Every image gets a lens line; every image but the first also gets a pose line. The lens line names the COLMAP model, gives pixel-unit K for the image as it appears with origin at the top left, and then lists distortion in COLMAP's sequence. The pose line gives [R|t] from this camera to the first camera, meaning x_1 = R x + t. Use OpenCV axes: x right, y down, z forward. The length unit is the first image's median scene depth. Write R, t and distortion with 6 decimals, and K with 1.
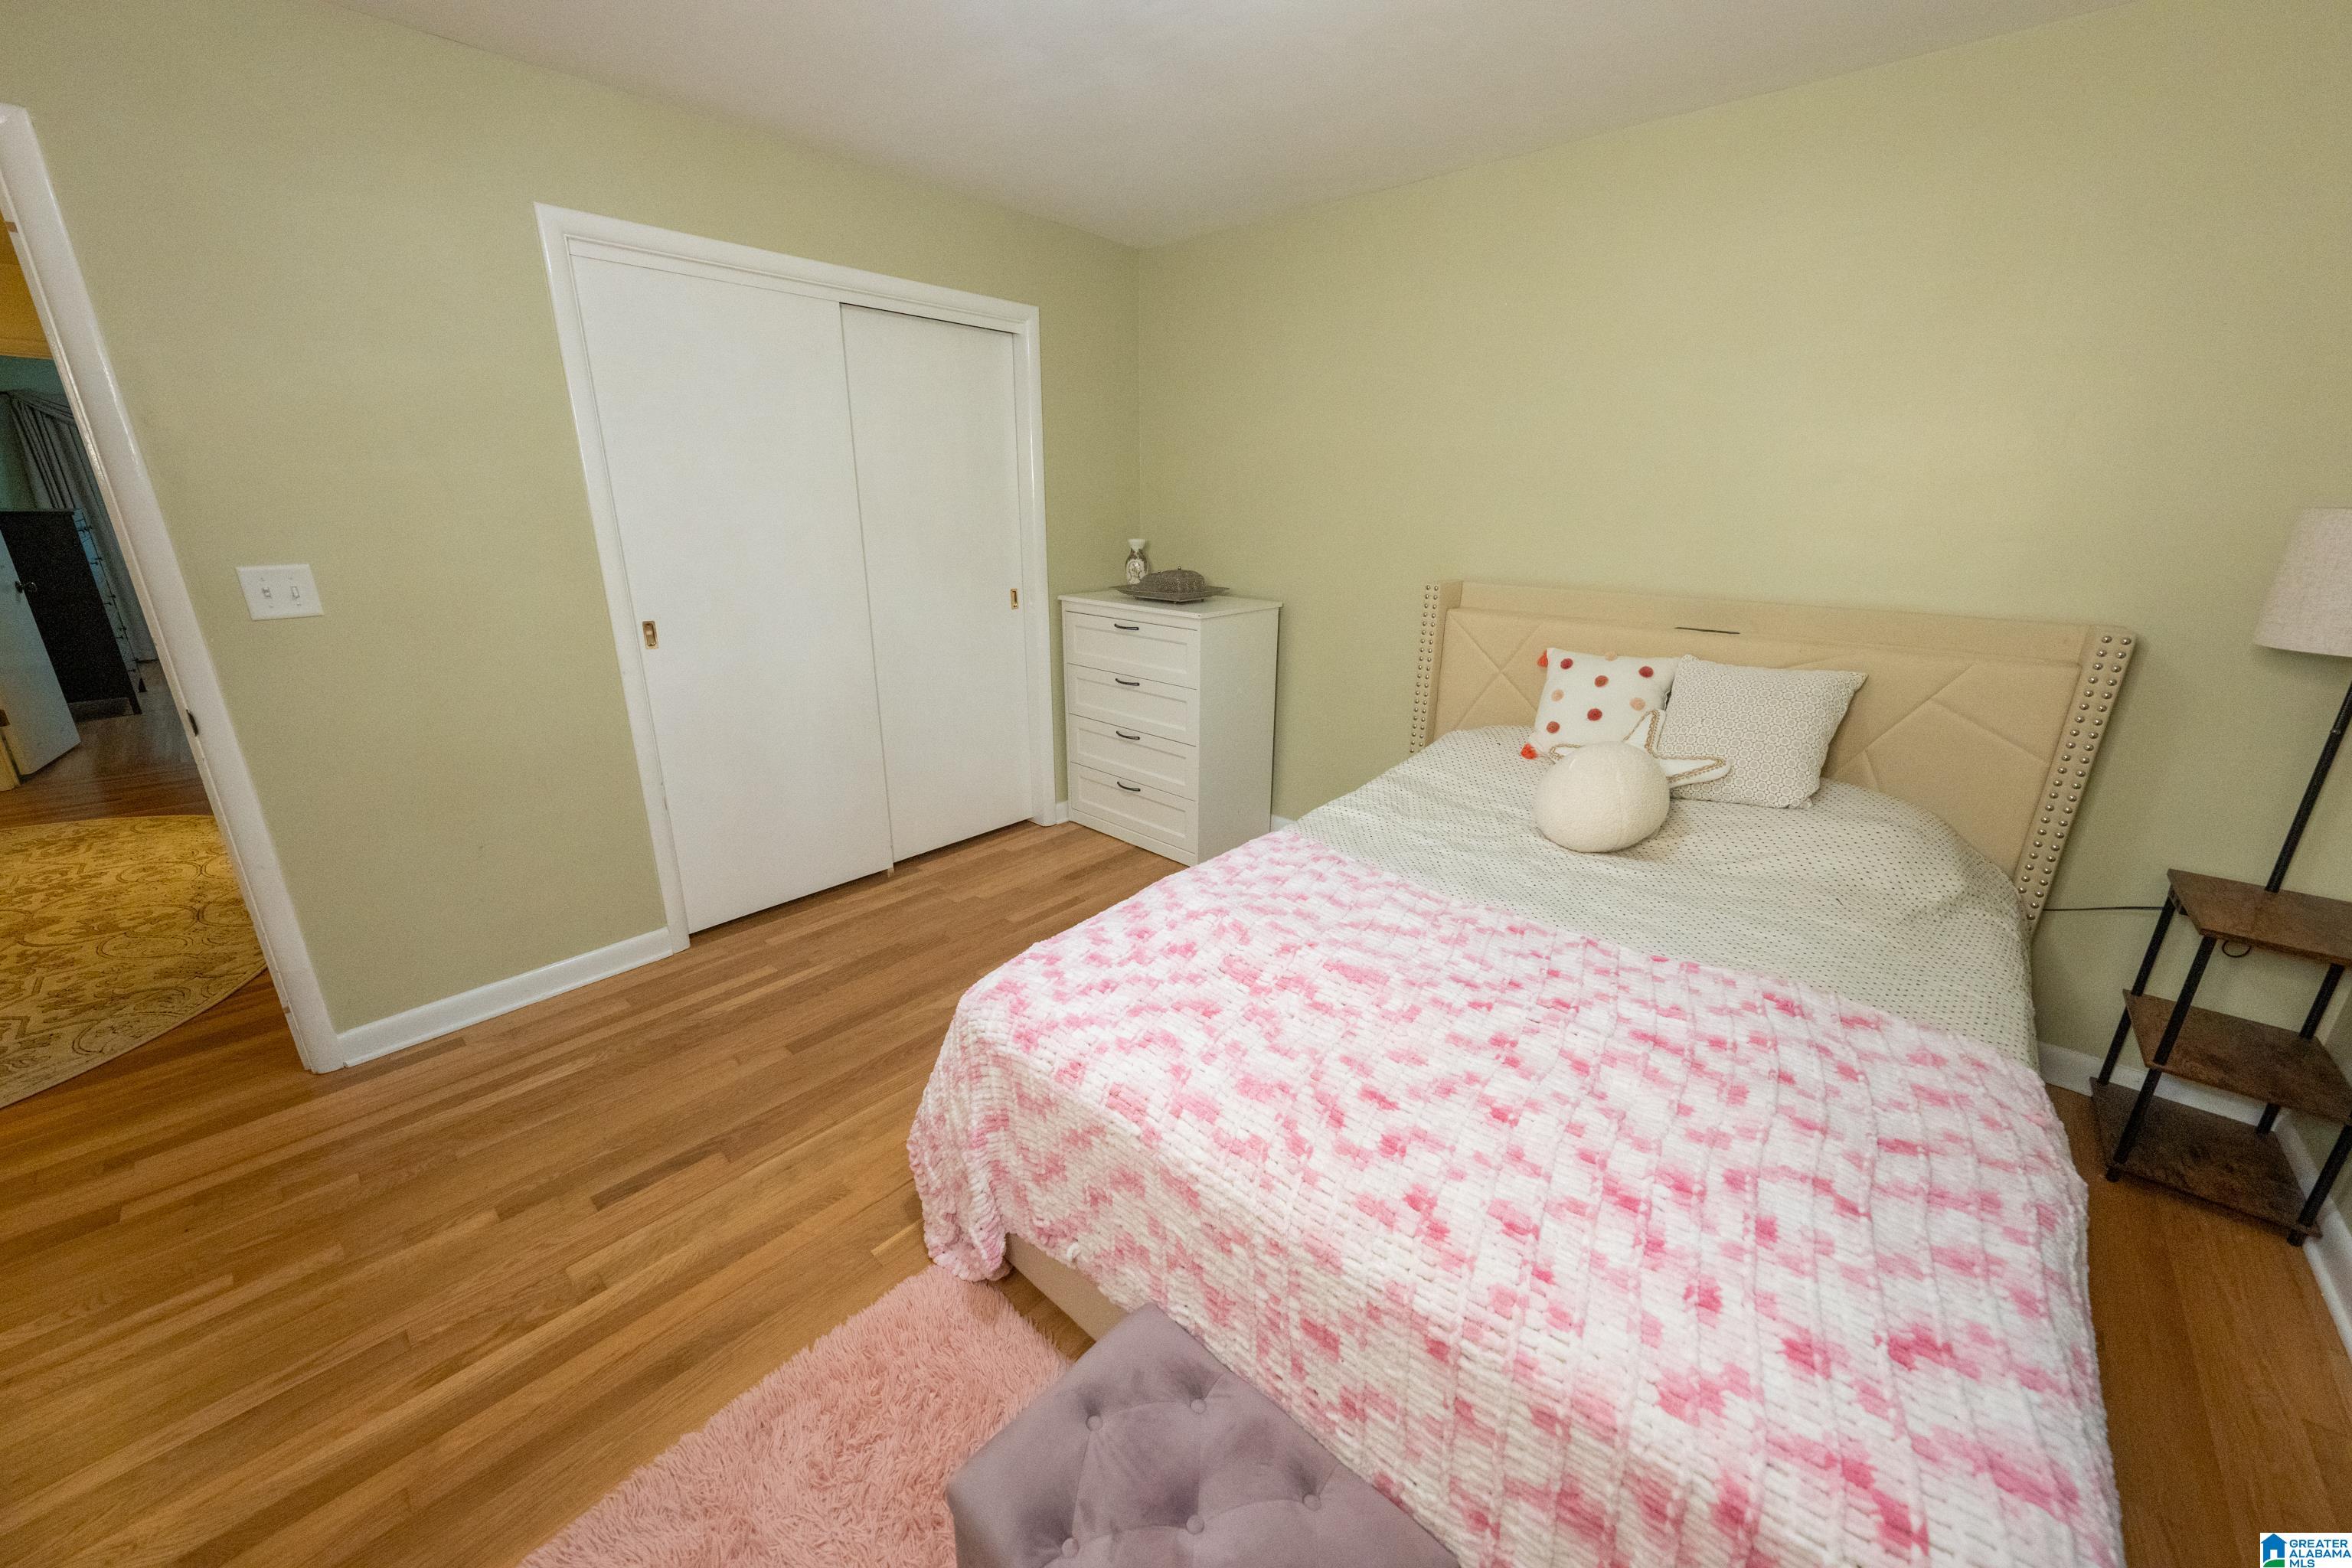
lens RADIAL K [[852.2, 0, 1176.0], [0, 852.2, 784.0], [0, 0, 1]] dist [0.002302, 0.000106]
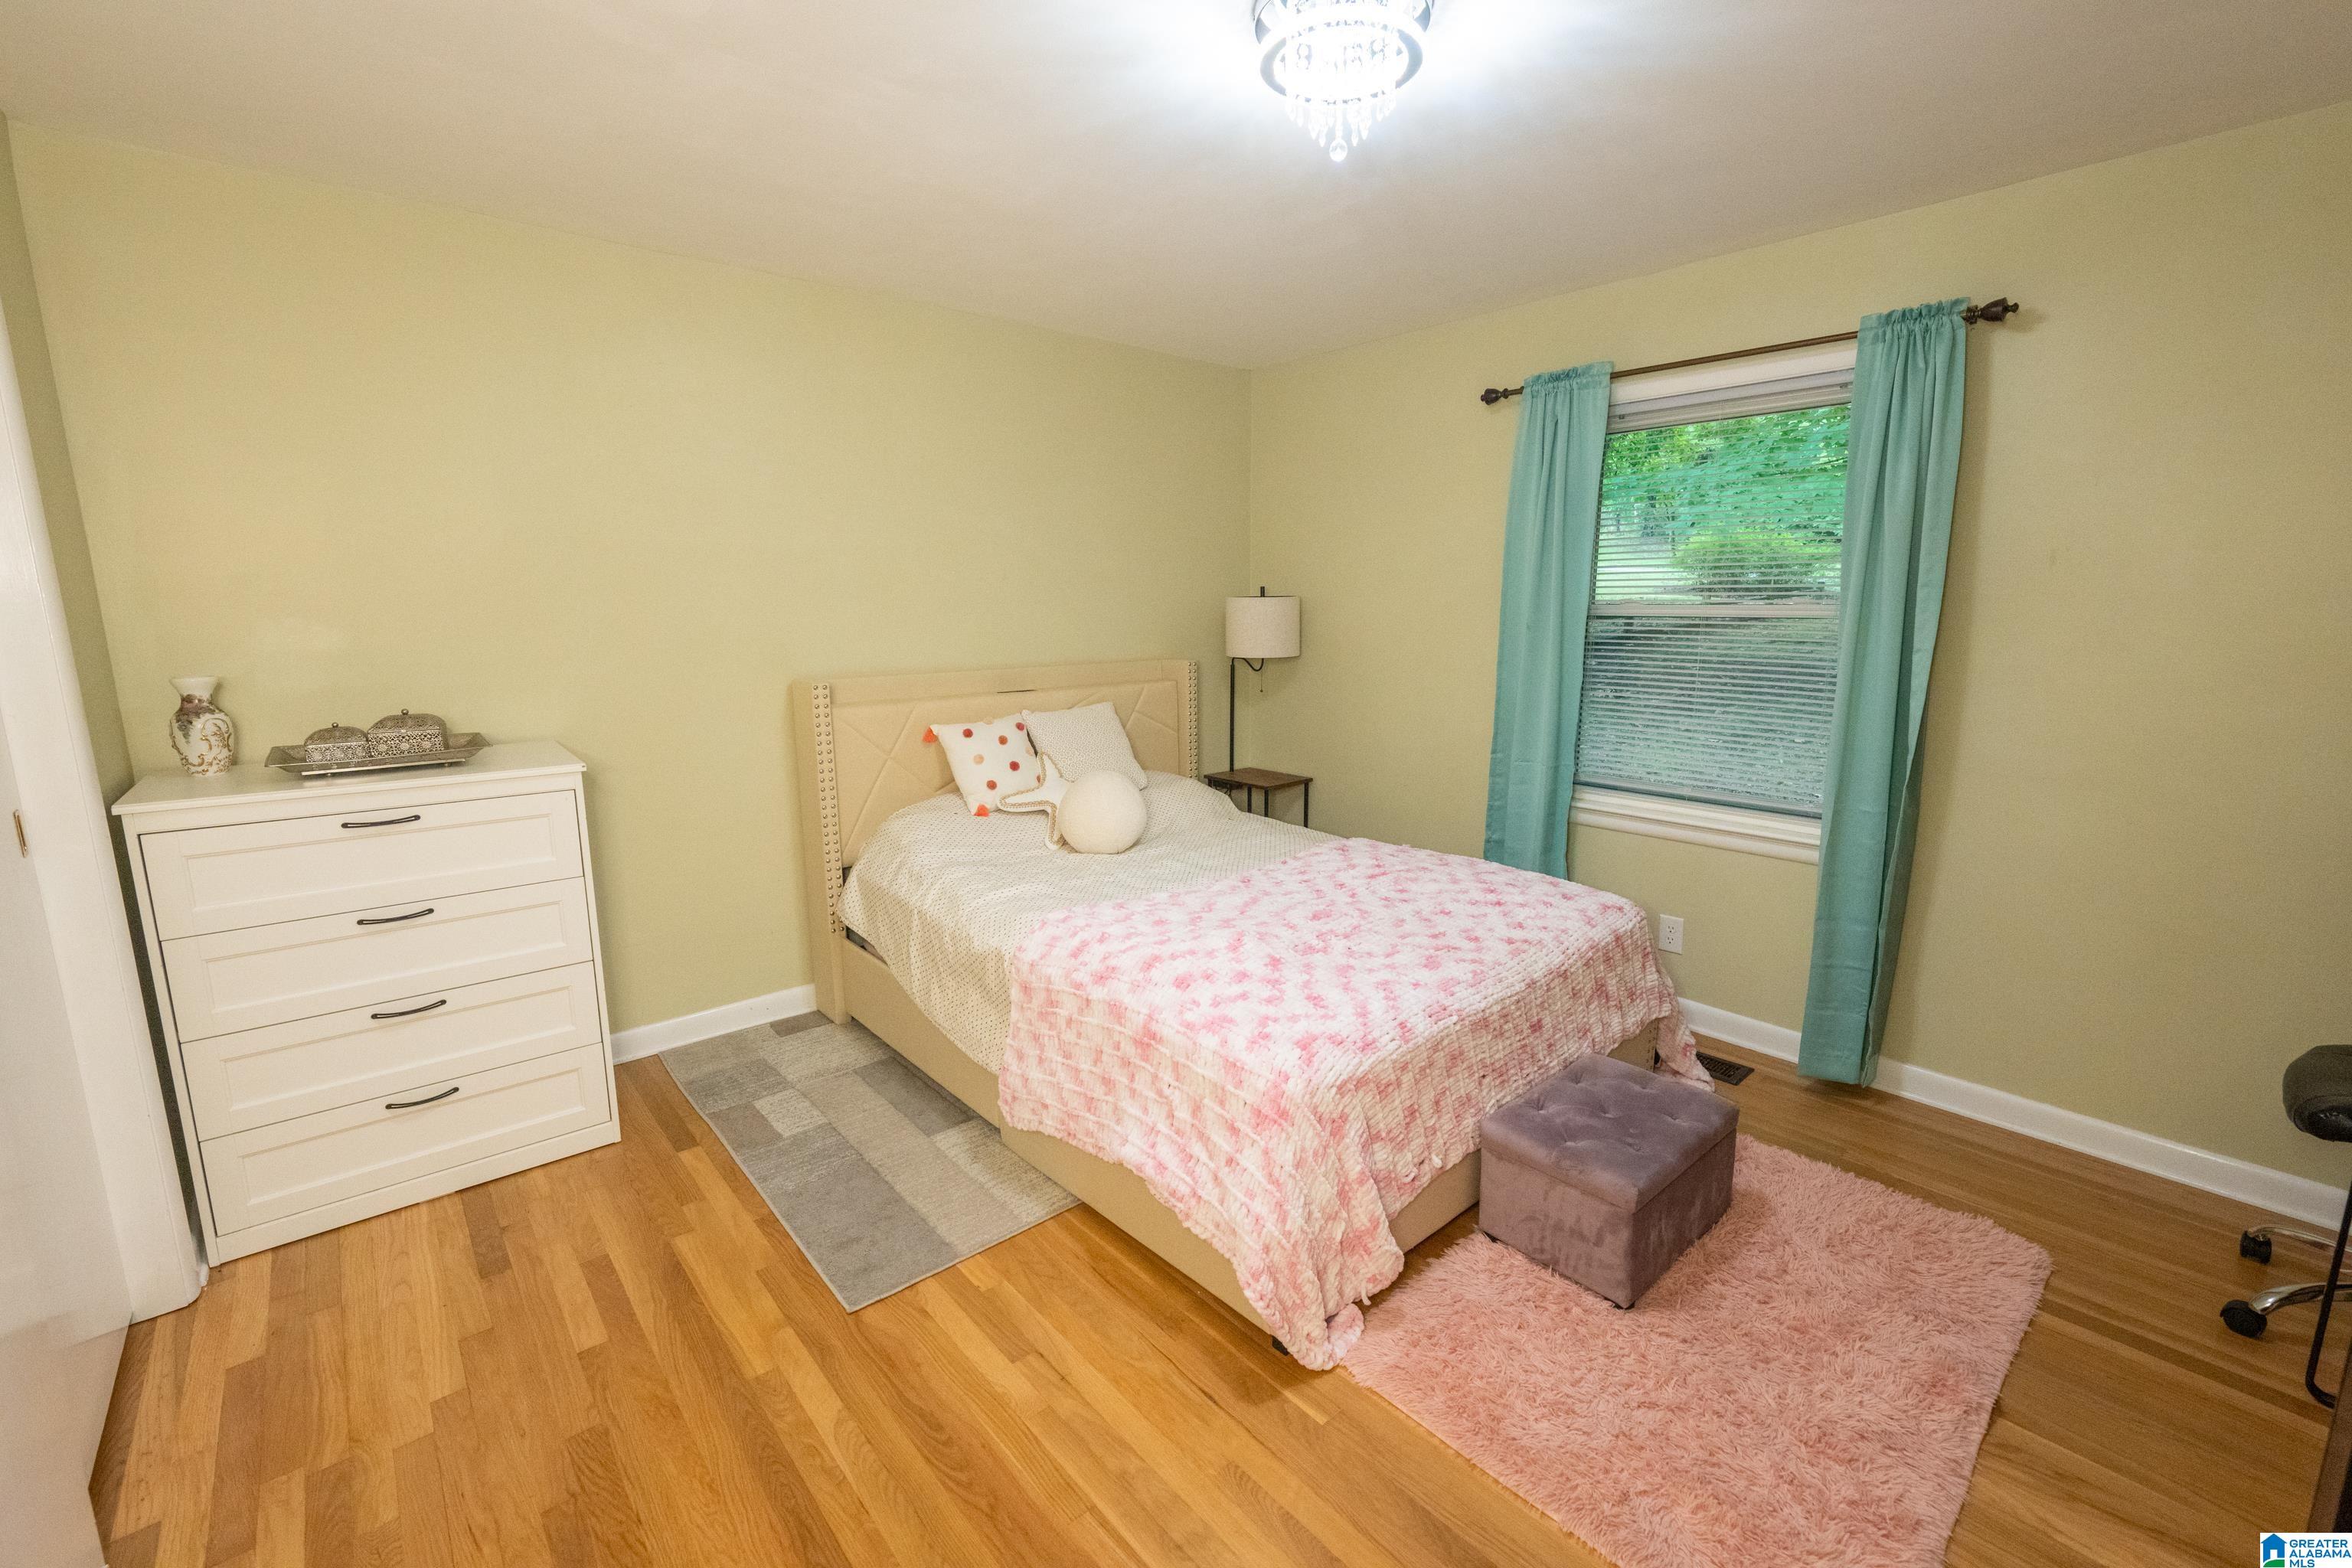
lens RADIAL K [[980.9, 0, 1174.6], [0, 980.9, 777.8], [0, 0, 1]] dist [0.000503, 0.000463]
pose [[0.127912, -0.187811, 0.973841, -1.455561], [0.315638, 0.938562, 0.139548, -0.320233], [-0.940219, 0.289532, 0.179334, 0.897306]]
